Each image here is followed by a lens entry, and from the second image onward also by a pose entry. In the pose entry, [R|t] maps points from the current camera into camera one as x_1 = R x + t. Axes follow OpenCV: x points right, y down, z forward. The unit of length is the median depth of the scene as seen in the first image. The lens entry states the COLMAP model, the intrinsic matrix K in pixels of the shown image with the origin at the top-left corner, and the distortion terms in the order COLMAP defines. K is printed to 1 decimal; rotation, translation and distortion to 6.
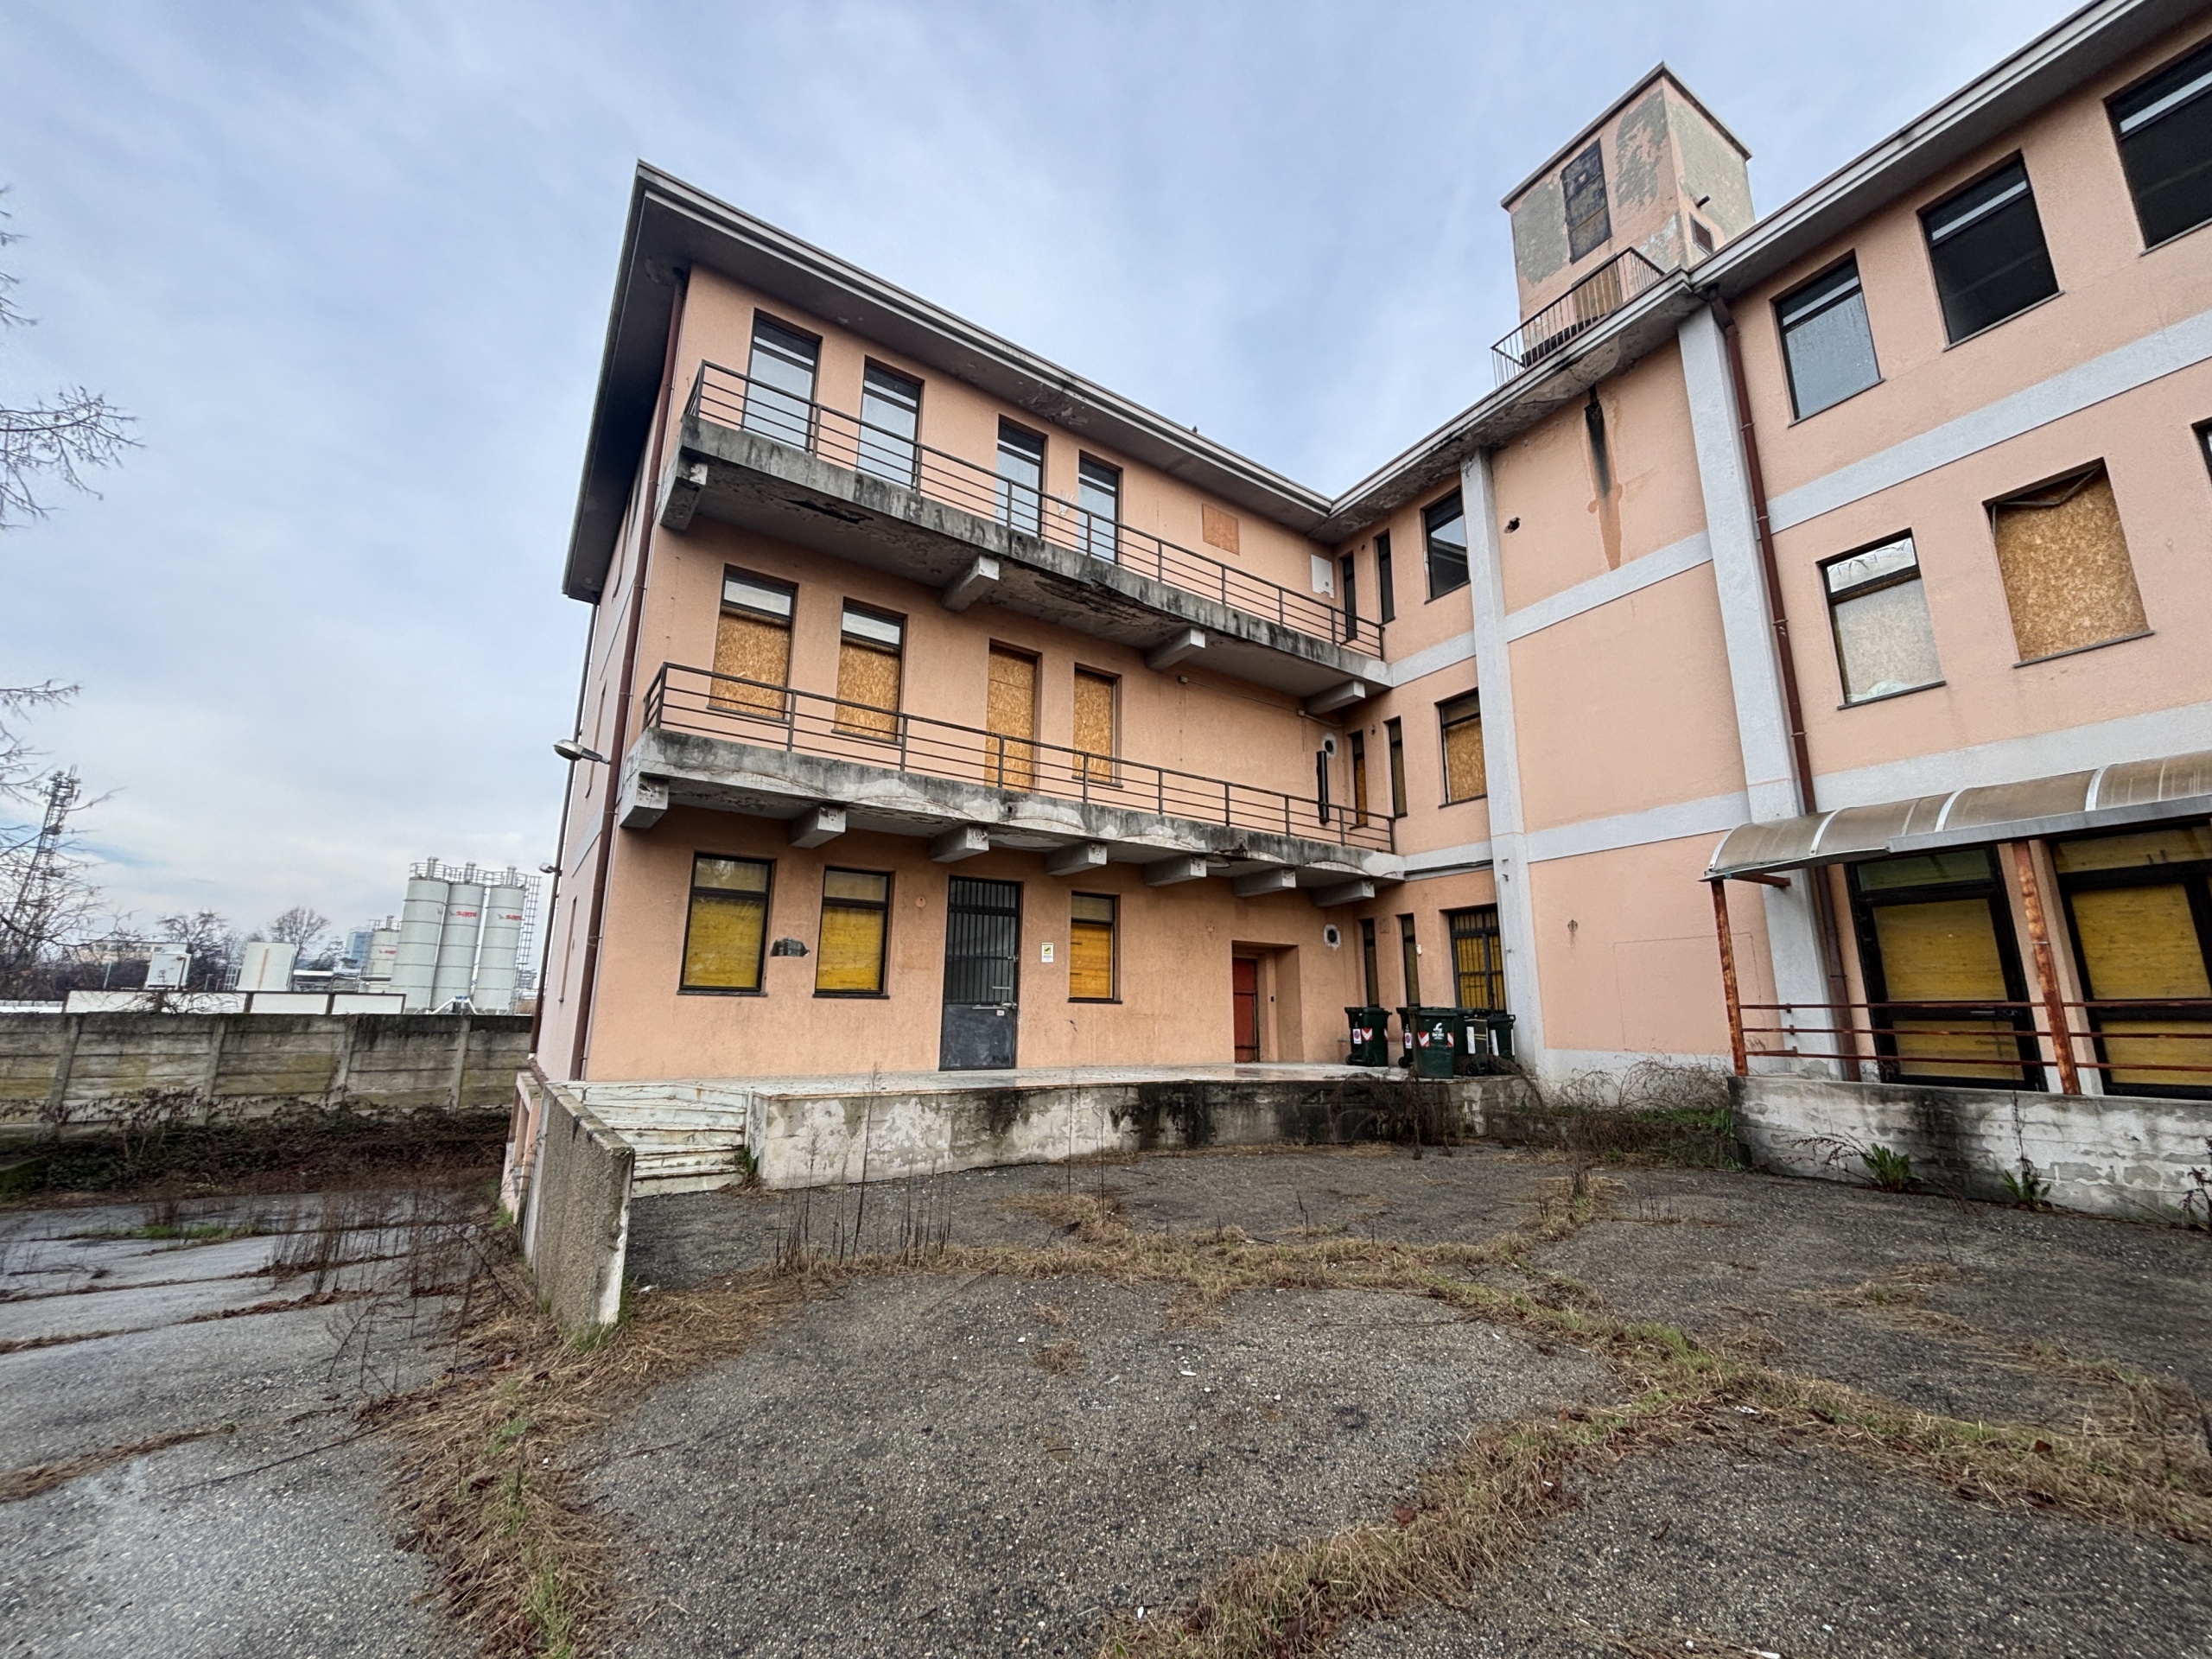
lens RADIAL K [[892.4, 0, 1115.3], [0, 892.4, 830.4], [0, 0, 1]] dist [0.000169, -0.000267]
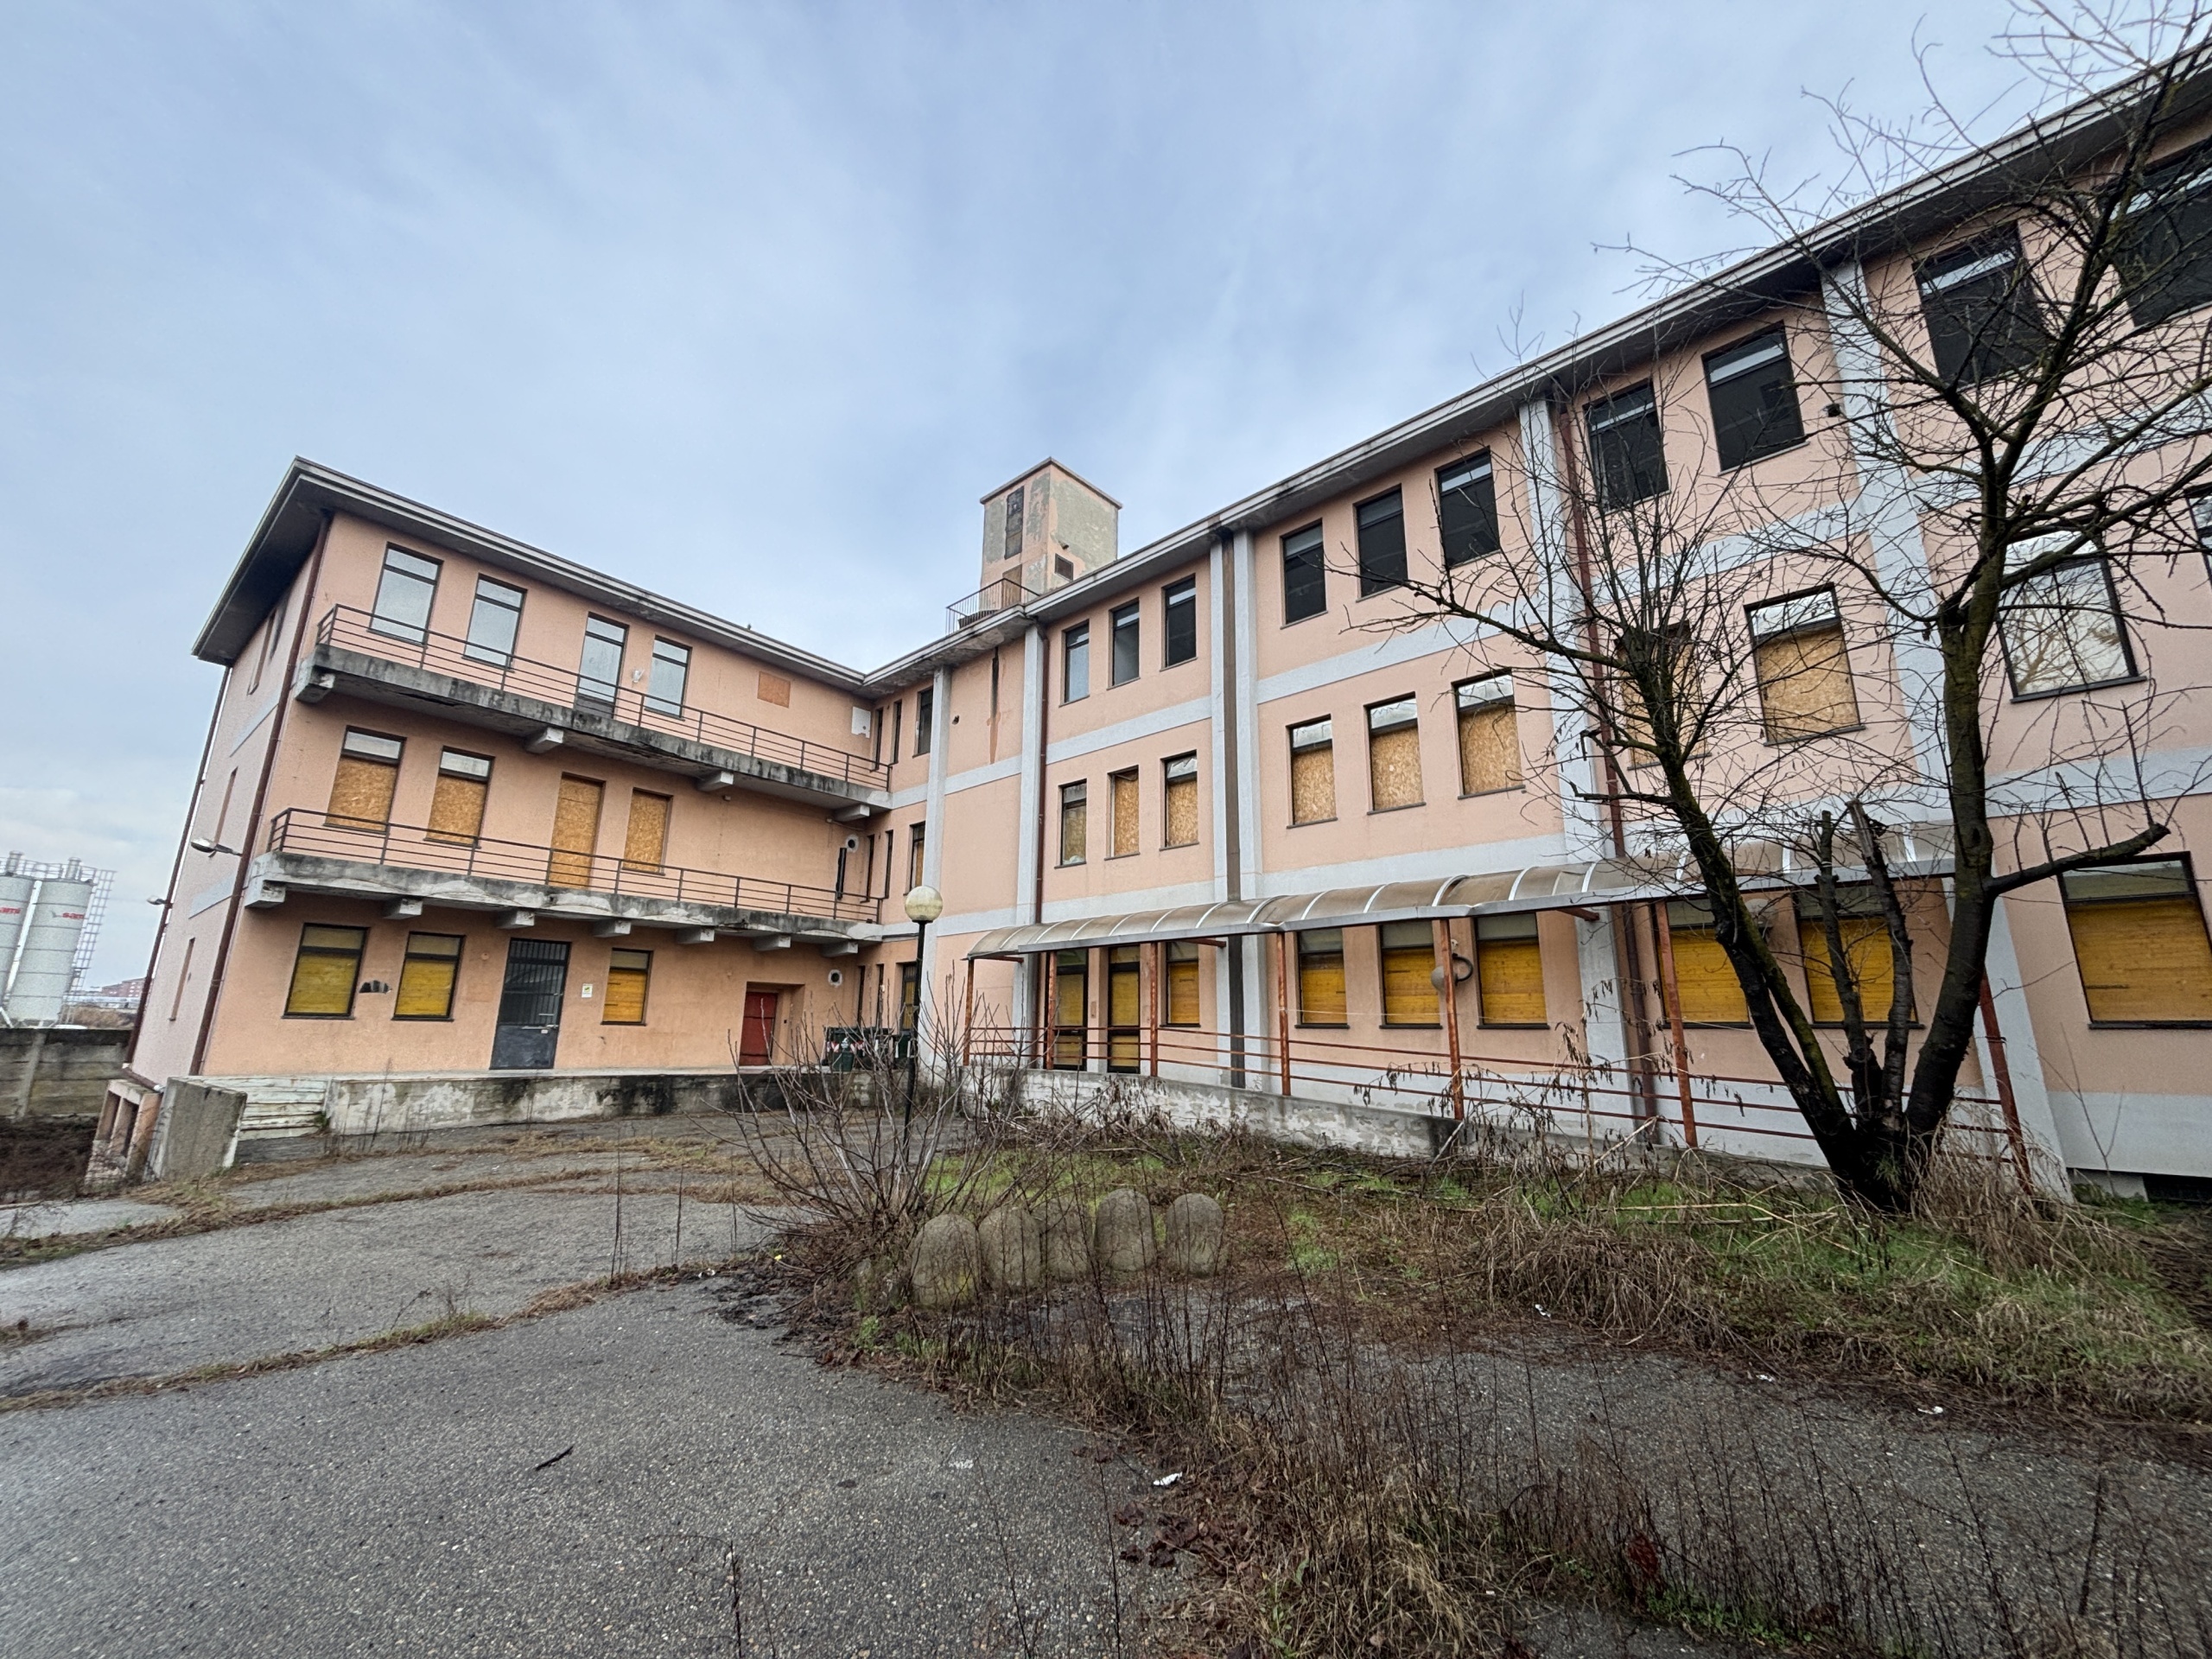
lens RADIAL K [[892.4, 0, 1109.7], [0, 892.4, 827.7], [0, 0, 1]] dist [0.000169, -0.000267]
pose [[0.960061, 0.066613, 0.271744, 0.341951], [-0.061297, 0.997726, -0.028014, -0.146228], [-0.272992, 0.010238, 0.961962, -0.677665]]
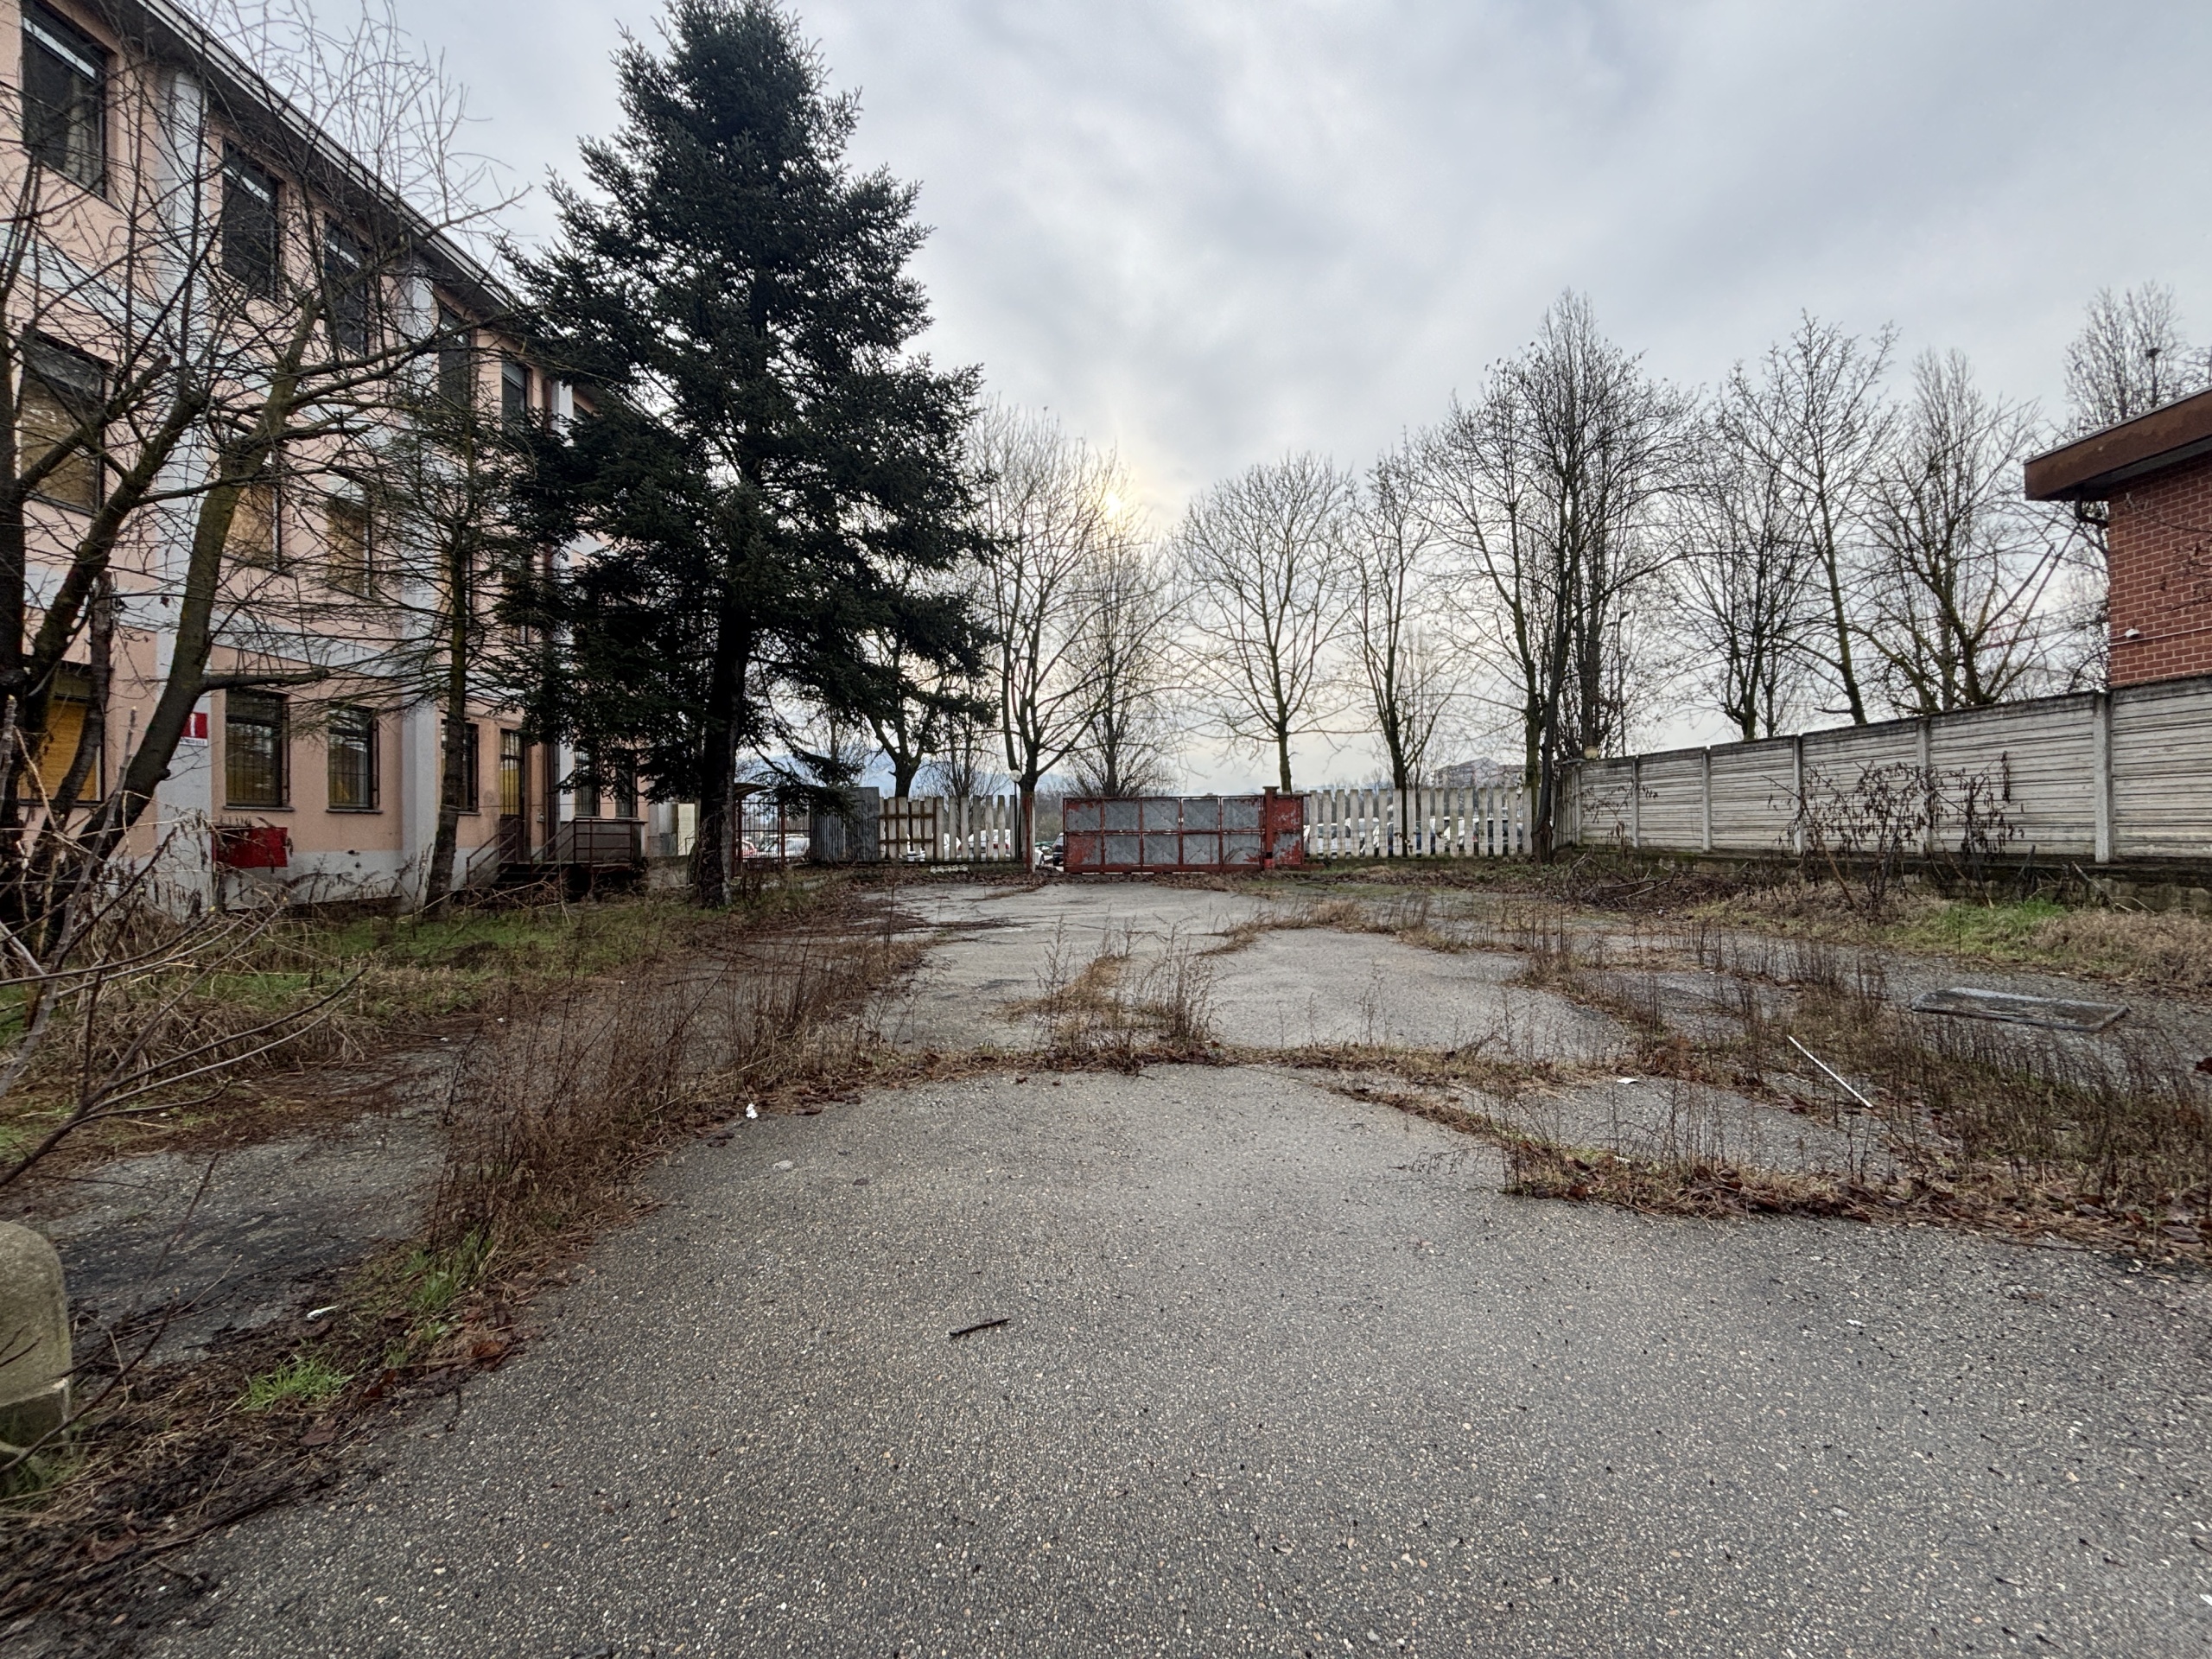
lens RADIAL K [[892.4, 0, 1124.8], [0, 892.4, 817.1], [0, 0, 1]] dist [0.000169, -0.000267]
pose [[-0.848373, 0.008714, 0.529328, 0.129492], [-0.109941, 0.975166, -0.192259, -0.027238], [-0.517858, -0.221302, -0.826346, -0.189453]]
